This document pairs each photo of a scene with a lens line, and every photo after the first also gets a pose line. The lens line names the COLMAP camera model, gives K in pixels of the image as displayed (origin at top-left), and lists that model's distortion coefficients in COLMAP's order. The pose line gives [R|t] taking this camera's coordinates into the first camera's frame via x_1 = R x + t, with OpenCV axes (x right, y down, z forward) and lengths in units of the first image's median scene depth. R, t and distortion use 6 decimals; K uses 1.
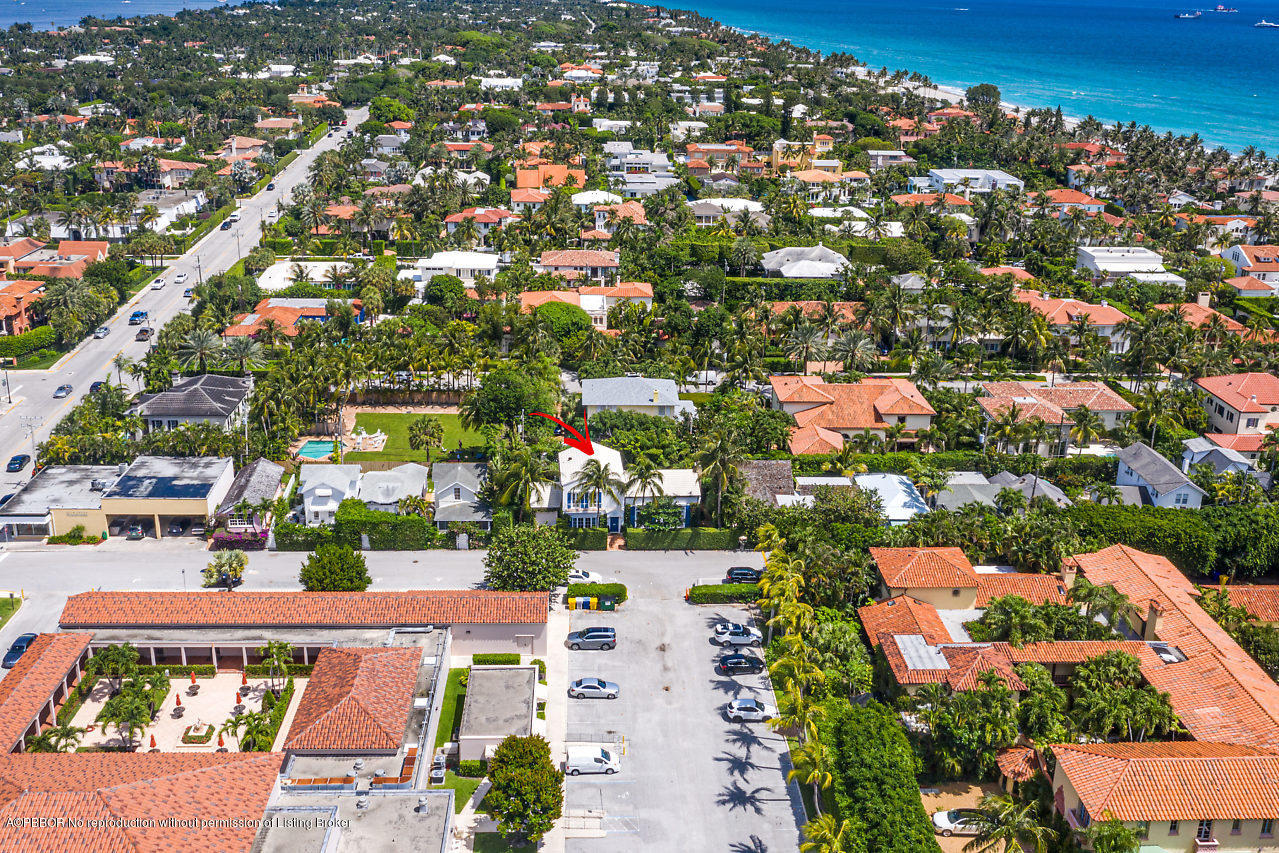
lens RADIAL K [[1146.6, 0, 639.5], [0, 1146.6, 426.5], [0, 0, 1]] dist [-0.016748, -0.005915]
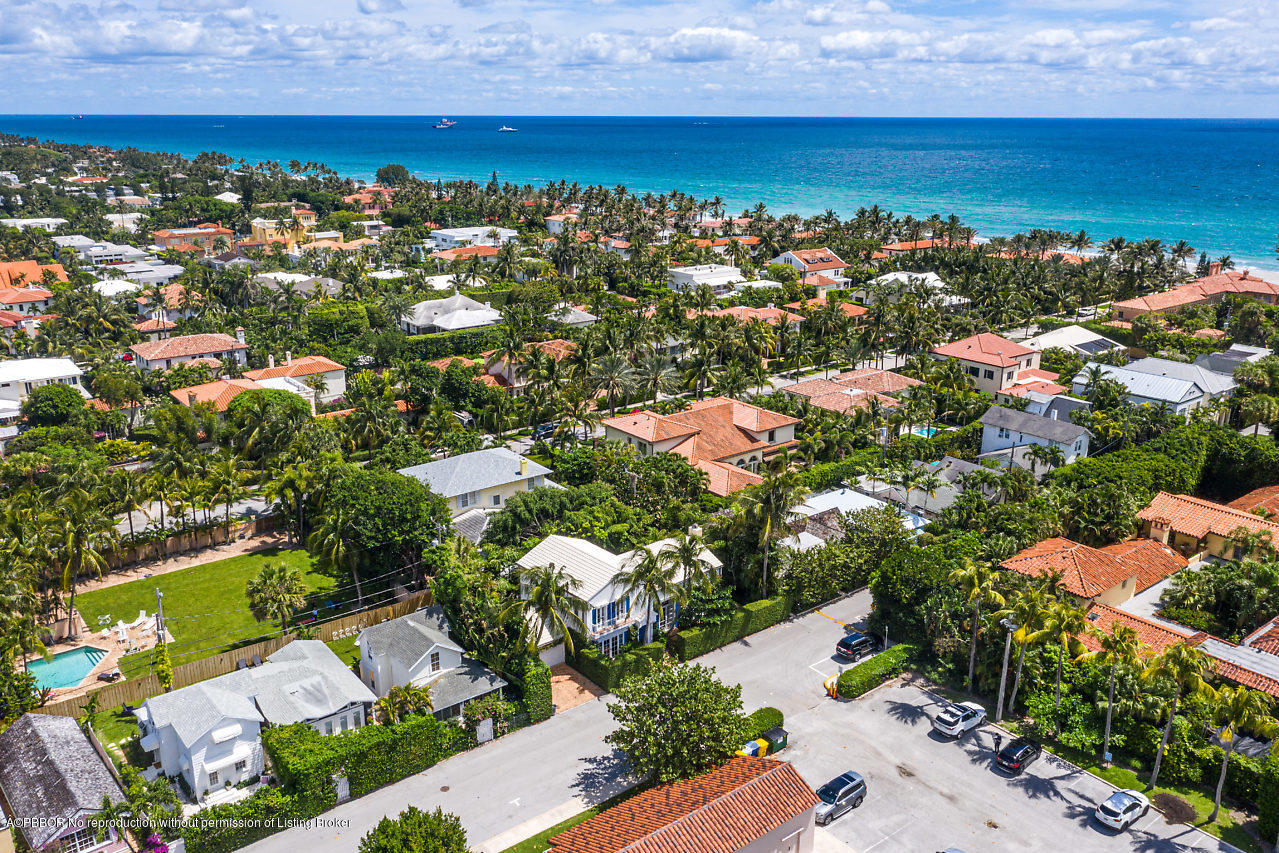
lens RADIAL K [[1011.3, 0, 639.5], [0, 1011.3, 426.5], [0, 0, 1]] dist [-0.007608, 0.002677]
pose [[0.811612, -0.186972, 0.553469, -0.354716], [0.220783, 0.975306, 0.005717, -0.047498], [-0.540871, 0.117556, 0.832850, 0.453949]]
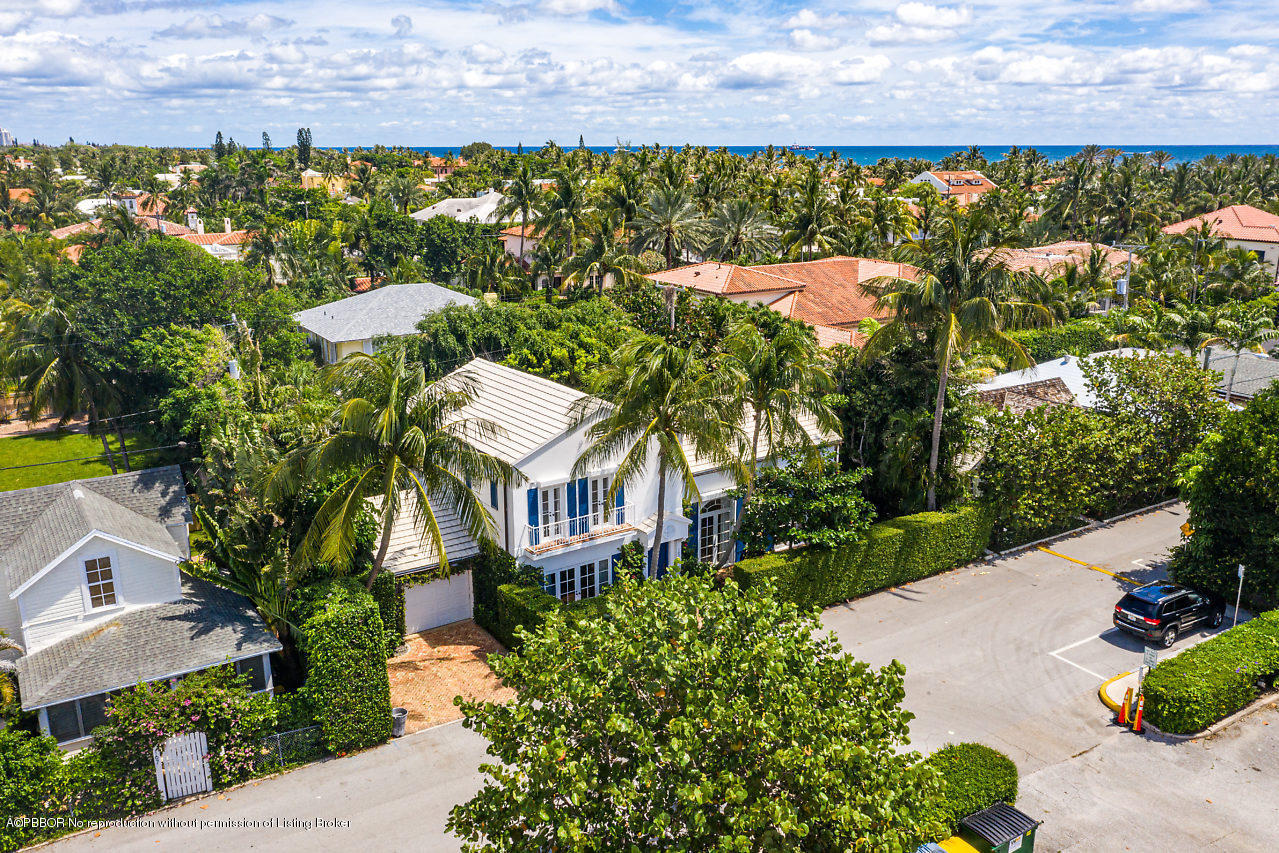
lens RADIAL K [[1033.2, 0, 639.5], [0, 1033.2, 426.5], [0, 0, 1]] dist [-0.010953, 0.004565]
pose [[0.868303, -0.150564, 0.472631, -0.158319], [0.195405, 0.979599, -0.046926, 0.059184], [-0.455924, 0.133100, 0.880010, 0.744131]]
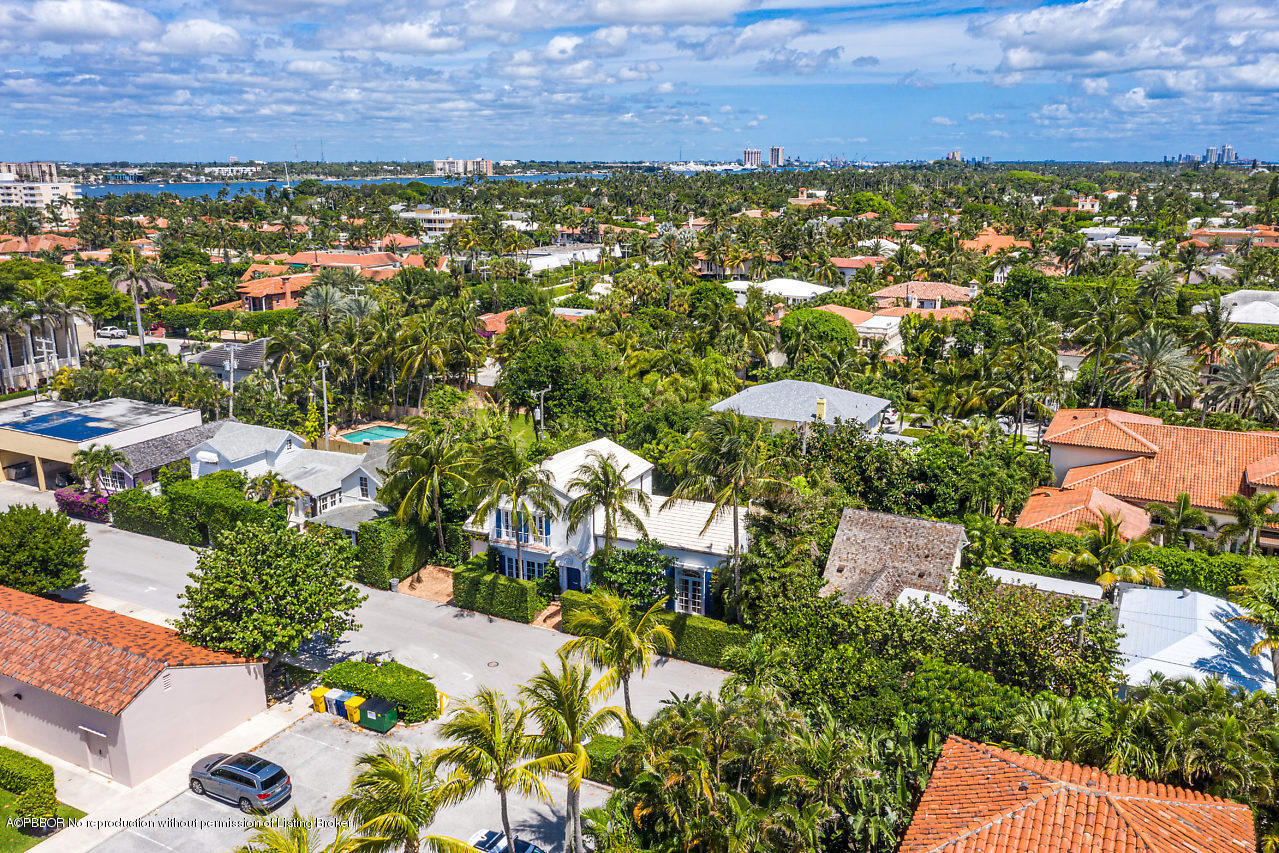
lens RADIAL K [[1033.2, 0, 639.5], [0, 1033.2, 426.5], [0, 0, 1]] dist [-0.010953, 0.004565]
pose [[0.863876, 0.101235, -0.493427, 0.234232], [-0.161090, 0.983674, -0.080214, 0.047619], [0.477251, 0.148782, 0.866081, 0.591753]]
